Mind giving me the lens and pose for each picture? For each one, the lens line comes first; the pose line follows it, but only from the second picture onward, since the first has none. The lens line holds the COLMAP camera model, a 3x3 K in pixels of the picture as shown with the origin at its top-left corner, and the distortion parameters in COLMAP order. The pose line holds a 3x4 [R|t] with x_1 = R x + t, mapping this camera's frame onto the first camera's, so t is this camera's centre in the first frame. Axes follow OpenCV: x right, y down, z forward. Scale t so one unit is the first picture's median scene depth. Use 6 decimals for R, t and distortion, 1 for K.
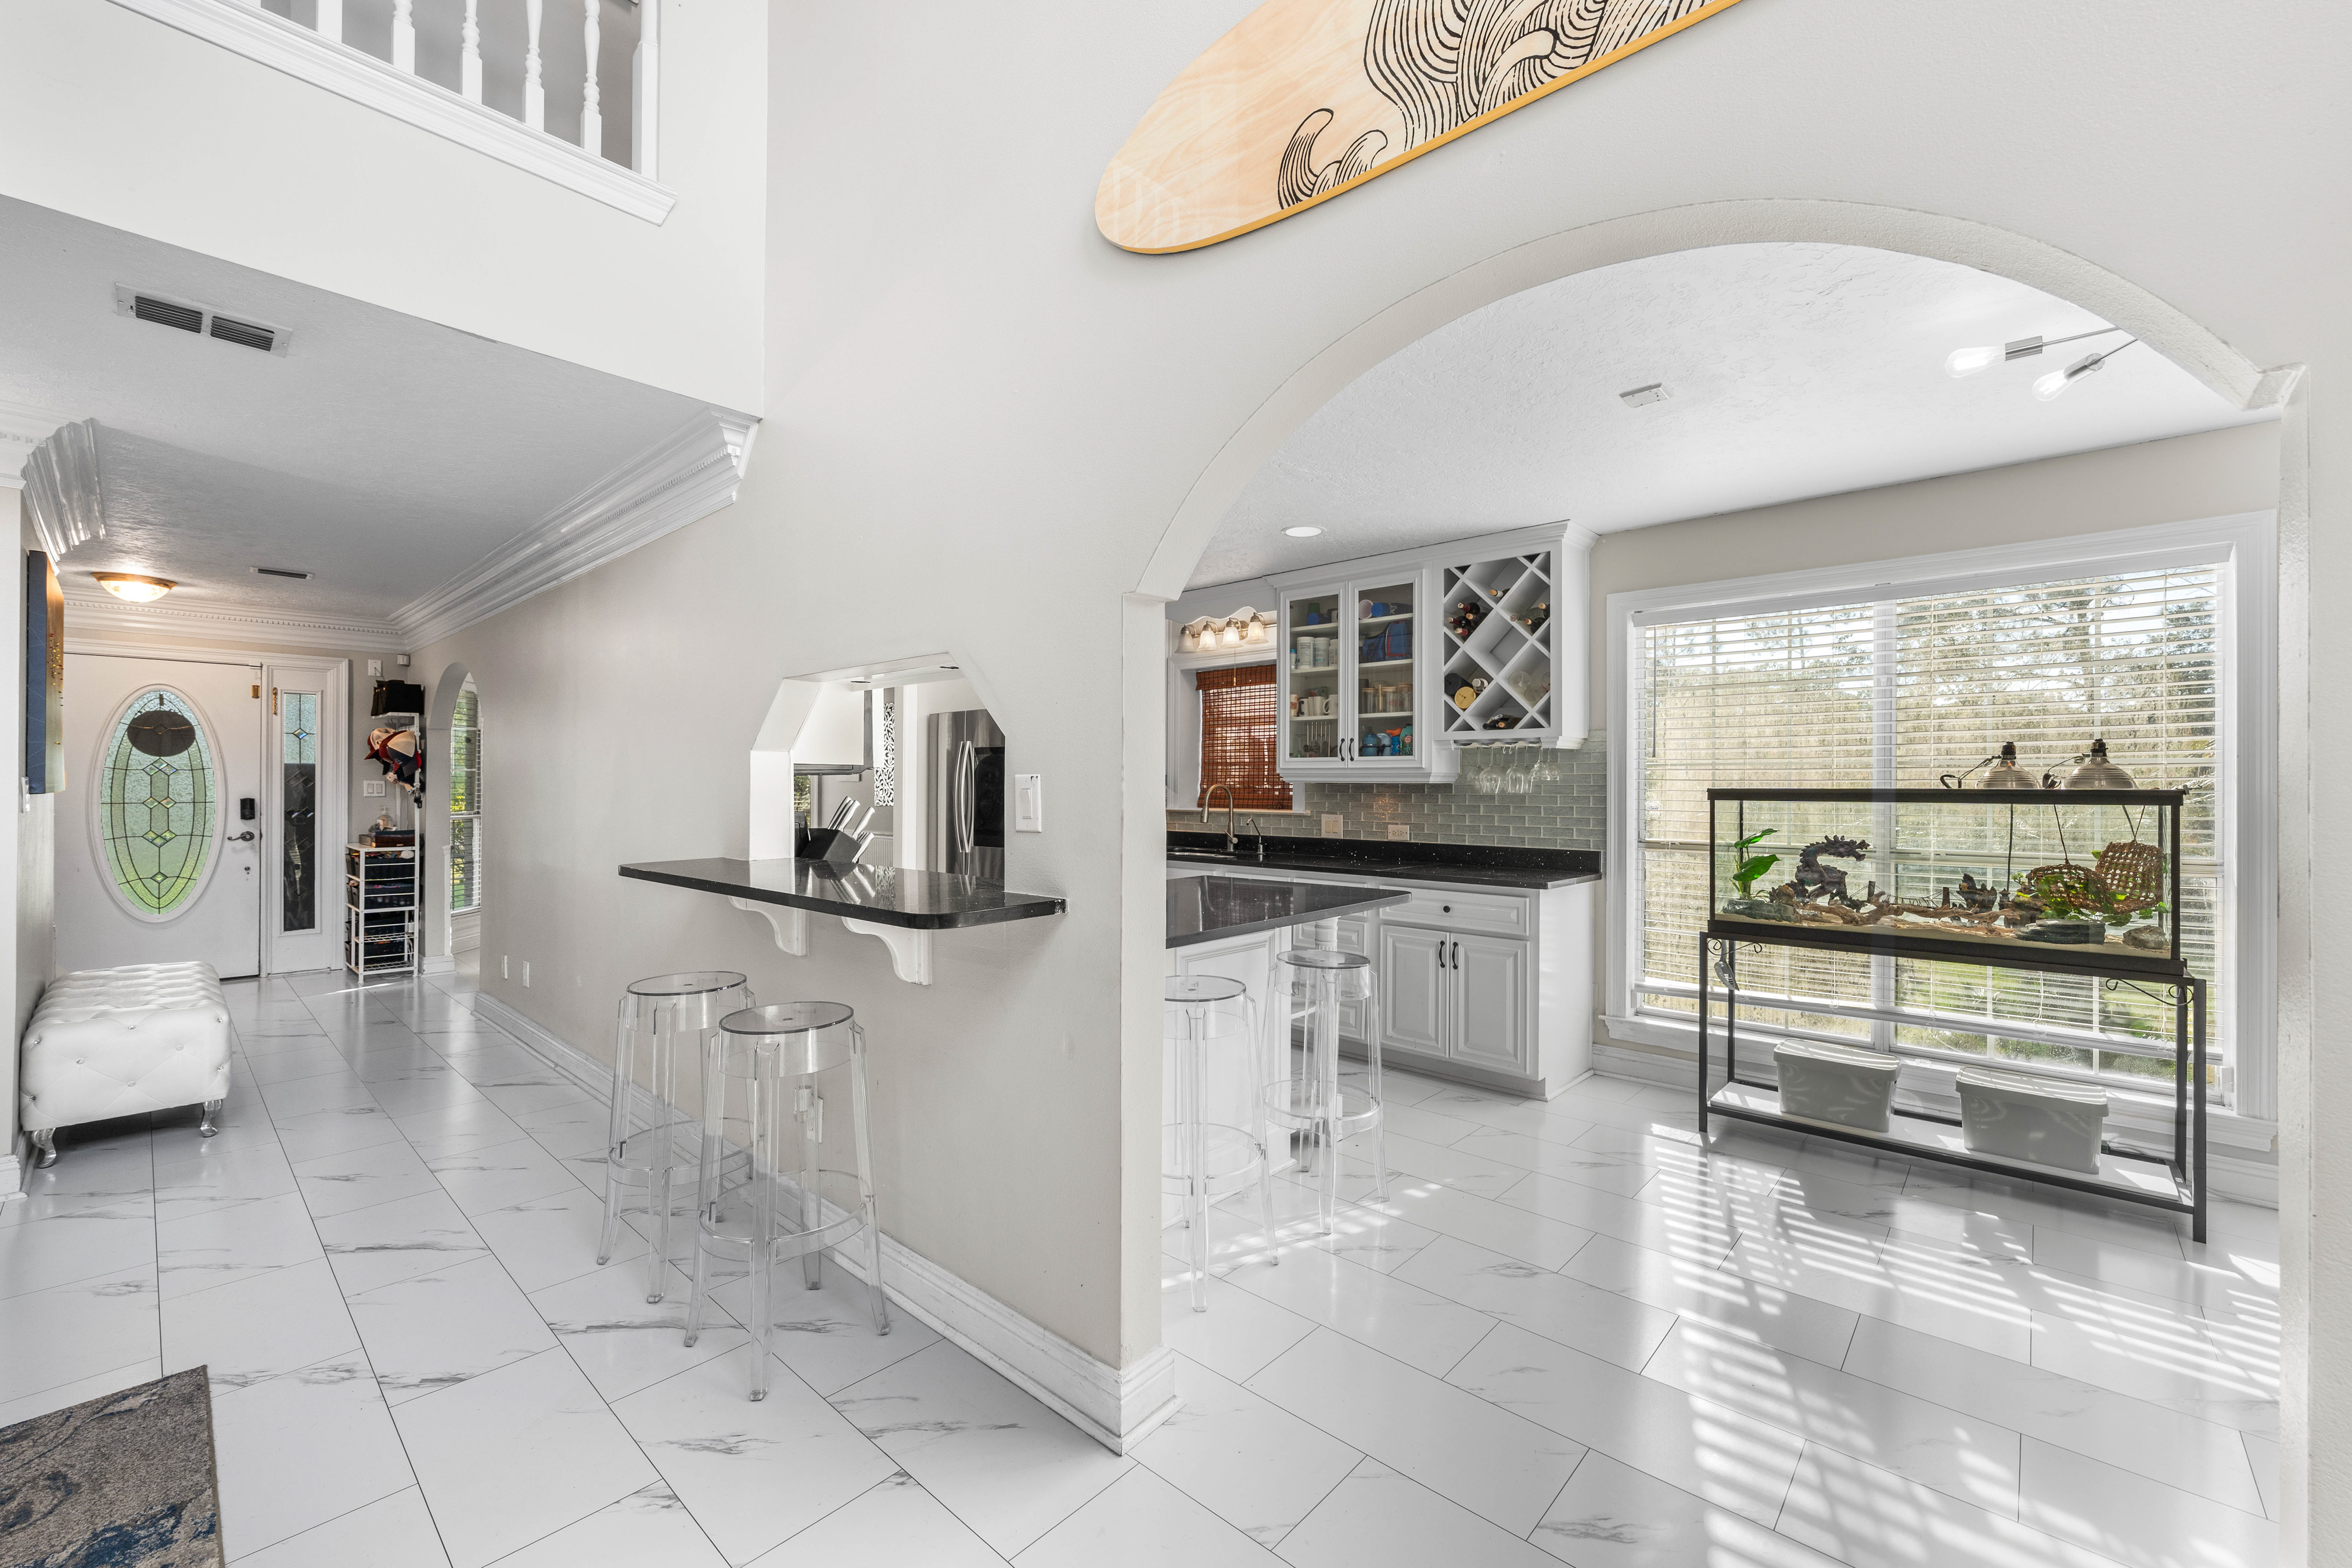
lens RADIAL K [[946.7, 0, 1157.4], [0, 946.7, 781.2], [0, 0, 1]] dist [0.002297, -0.001336]
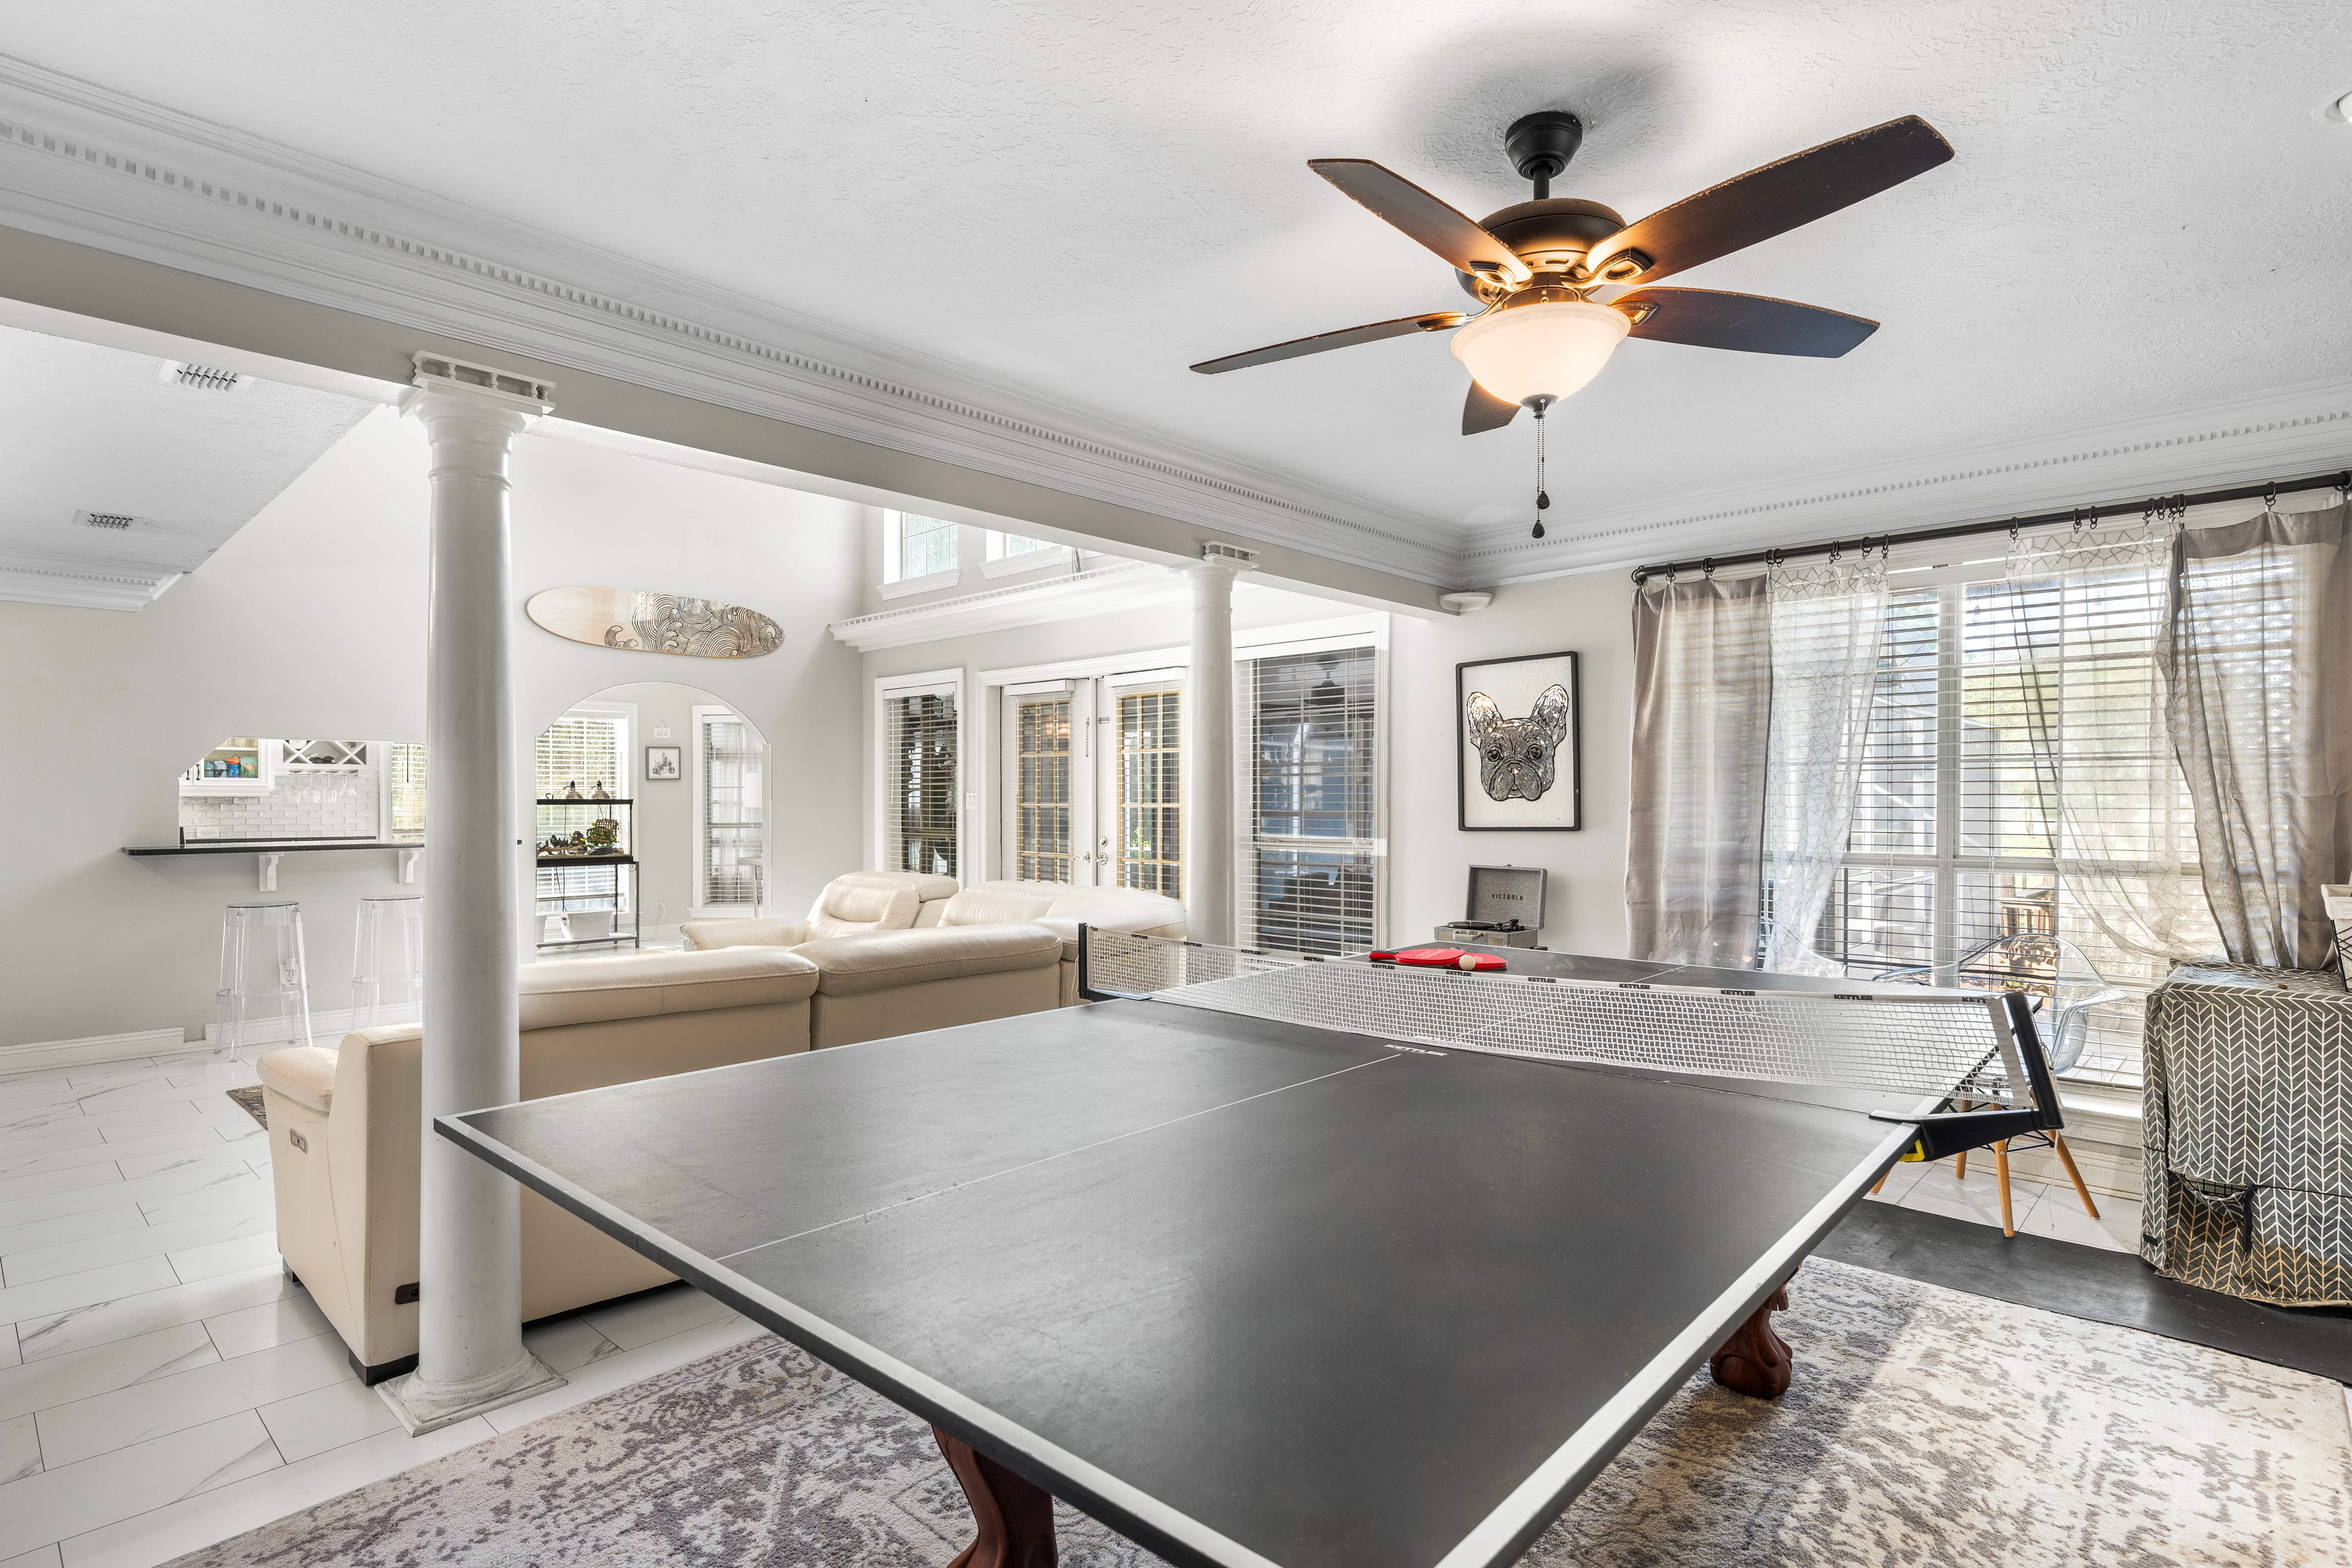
lens RADIAL K [[1155.4, 0, 1194.4], [0, 1155.4, 814.8], [0, 0, 1]] dist [-0.001697, -0.000982]
pose [[-0.003476, -0.013037, 0.999909, -1.990547], [-0.004050, 0.999907, 0.013023, 0.001684], [-0.999986, -0.004004, -0.003529, -0.590260]]
